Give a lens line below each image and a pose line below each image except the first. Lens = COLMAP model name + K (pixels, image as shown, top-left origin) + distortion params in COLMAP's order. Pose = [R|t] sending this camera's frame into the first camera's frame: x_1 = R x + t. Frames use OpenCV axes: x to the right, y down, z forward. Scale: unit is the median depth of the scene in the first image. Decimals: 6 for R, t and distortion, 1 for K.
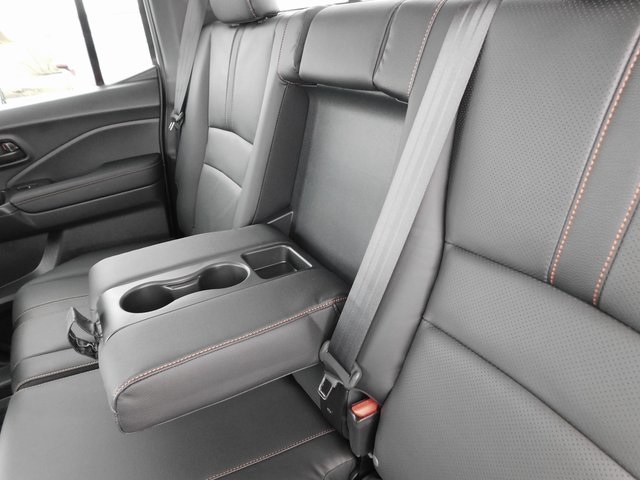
lens RADIAL K [[424.6, 0, 319.8], [0, 424.6, 238.9], [0, 0, 1]] dist [-0.051837, 0.033929]
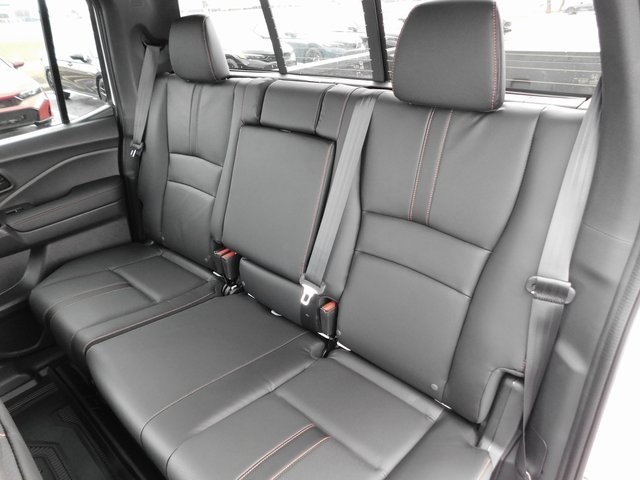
lens RADIAL K [[424.6, 0, 319.5], [0, 424.6, 240.2], [0, 0, 1]] dist [-0.051837, 0.033929]
pose [[0.955744, -0.110353, 0.272719, -0.209256], [0.112374, 0.993632, 0.008247, 0.048603], [-0.271893, 0.022764, 0.962058, -0.399885]]
